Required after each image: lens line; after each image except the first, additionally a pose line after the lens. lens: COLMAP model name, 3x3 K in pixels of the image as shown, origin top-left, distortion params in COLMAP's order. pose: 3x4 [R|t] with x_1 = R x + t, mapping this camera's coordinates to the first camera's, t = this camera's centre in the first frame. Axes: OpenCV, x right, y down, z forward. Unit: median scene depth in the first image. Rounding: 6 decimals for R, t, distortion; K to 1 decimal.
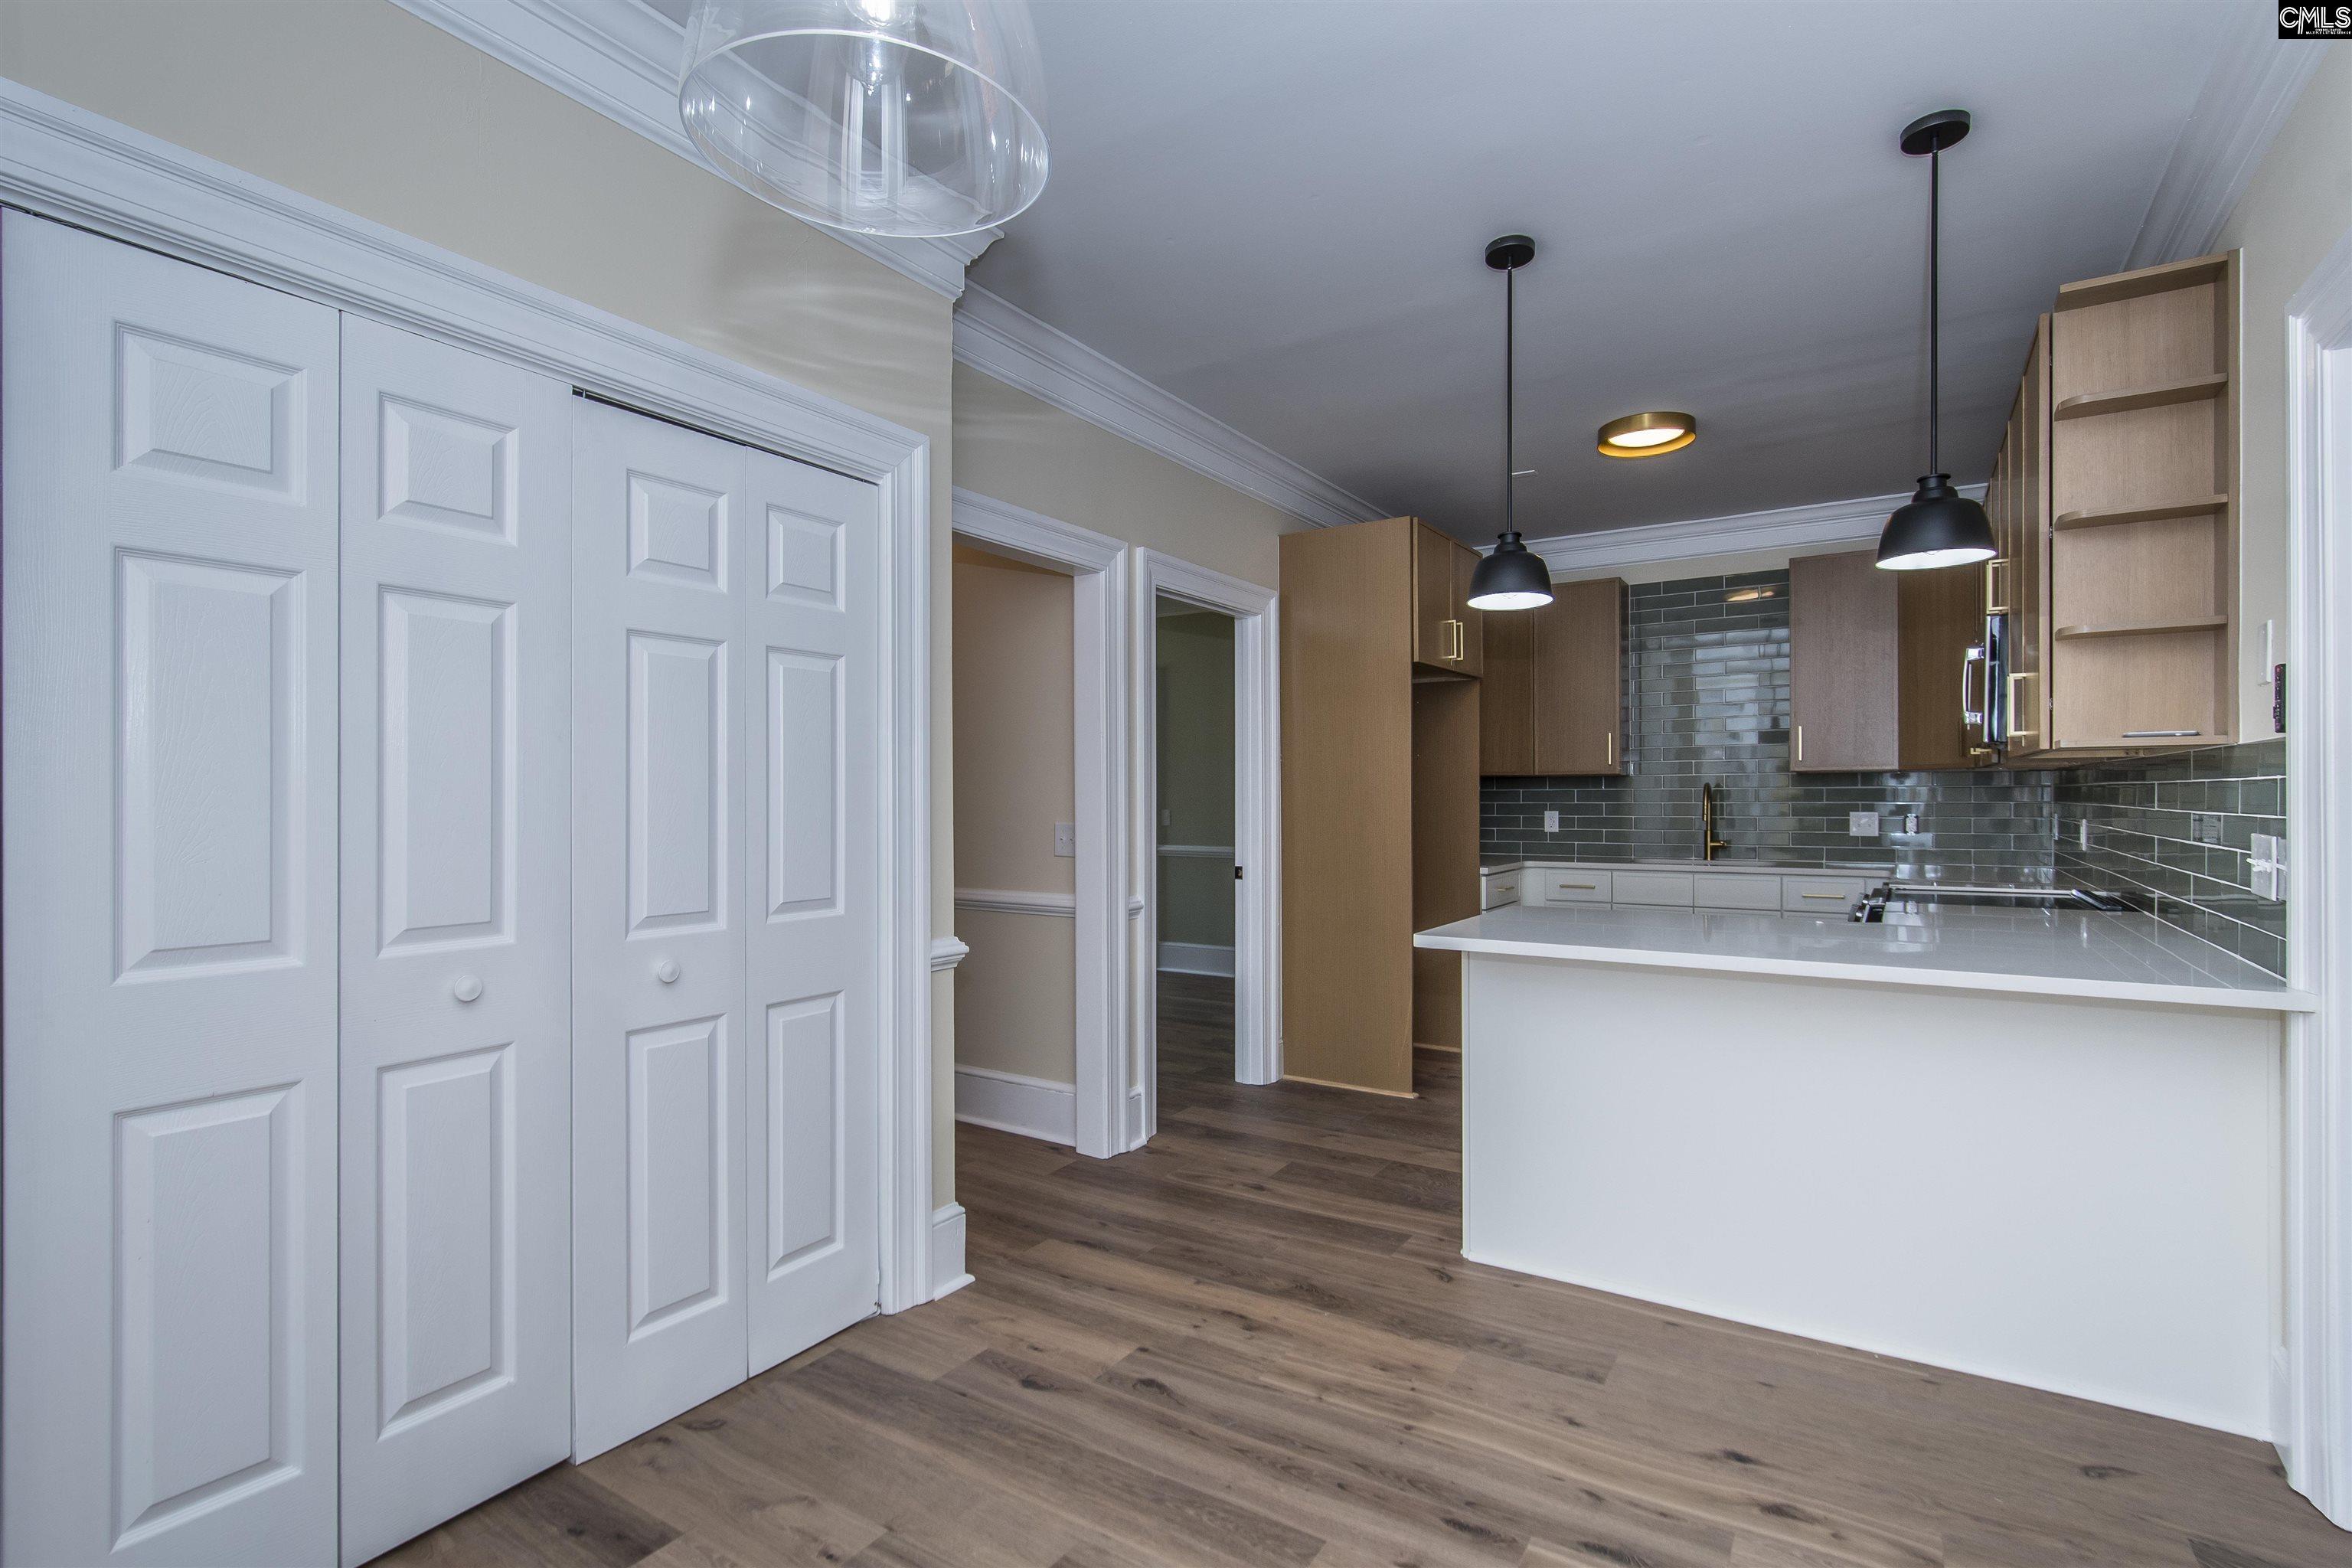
lens RADIAL K [[1112.3, 0, 1169.5], [0, 1112.3, 792.9], [0, 0, 1]] dist [-0.002422, -0.001466]
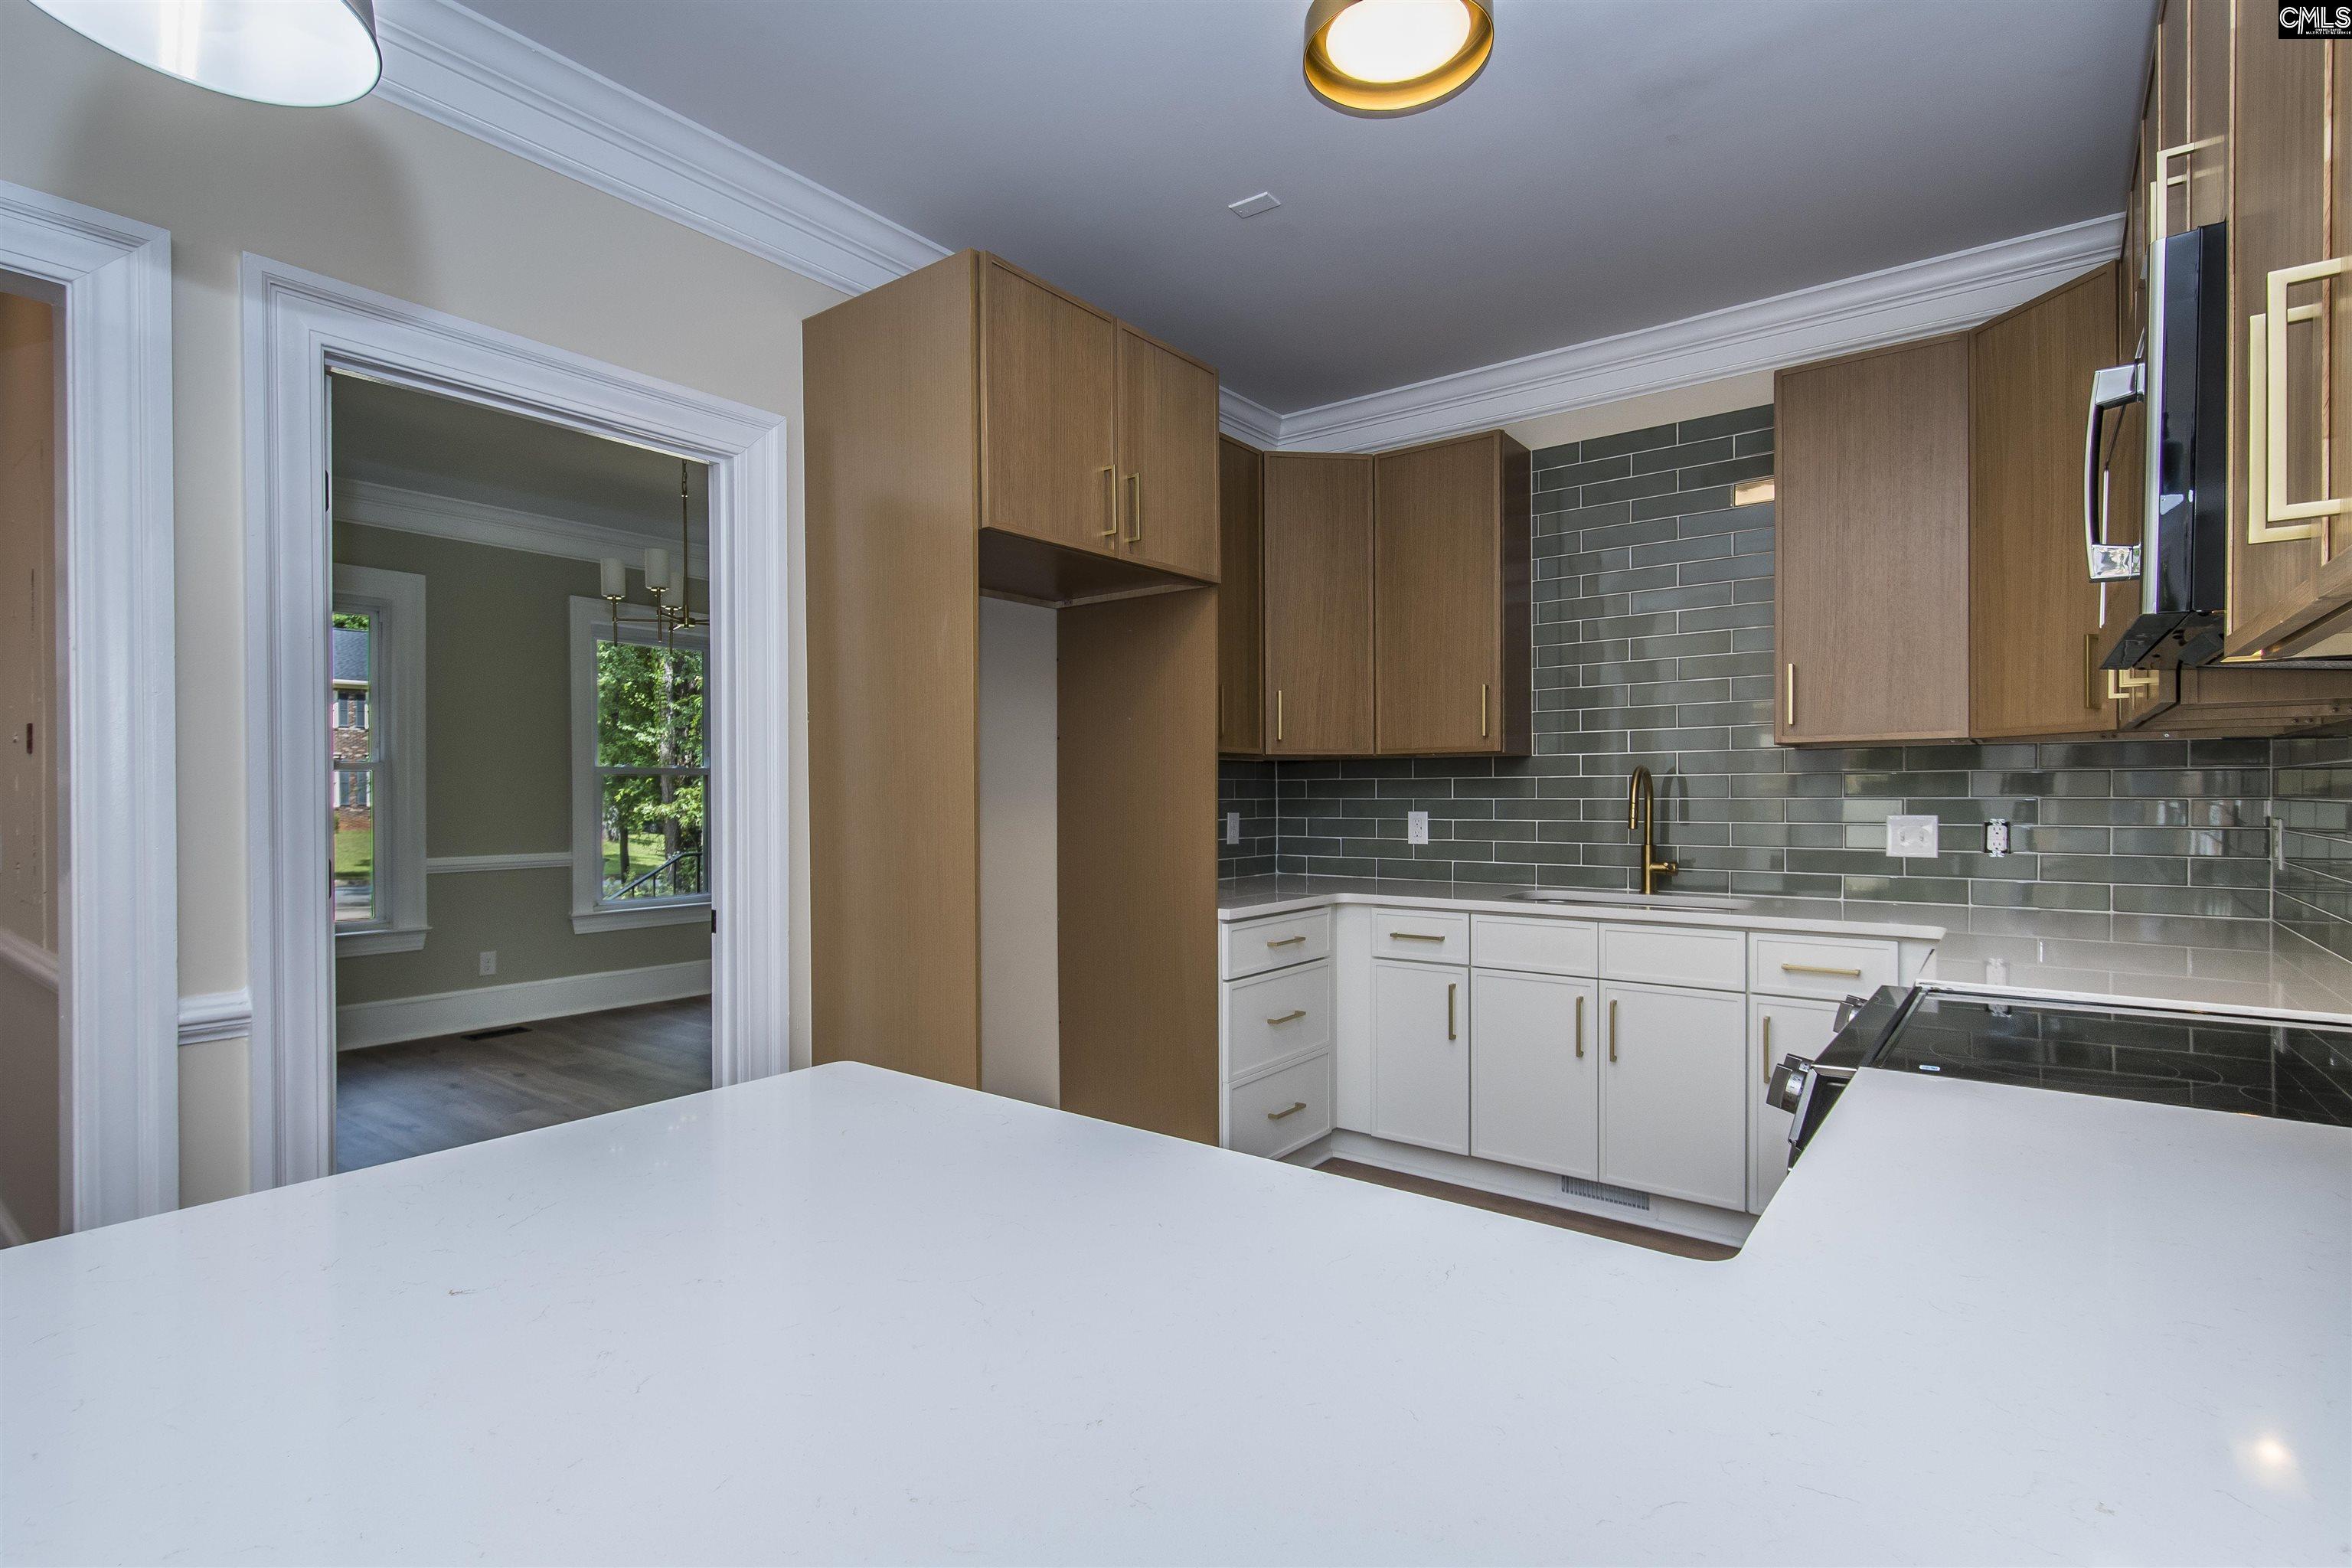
lens RADIAL K [[1112.3, 0, 1178.2], [0, 1112.3, 789.7], [0, 0, 1]] dist [-0.002422, -0.001466]
pose [[0.997260, -0.001834, -0.073957, 0.268861], [0.001653, 0.999995, -0.002506, 0.005316], [0.073961, 0.002377, 0.997258, 0.371774]]
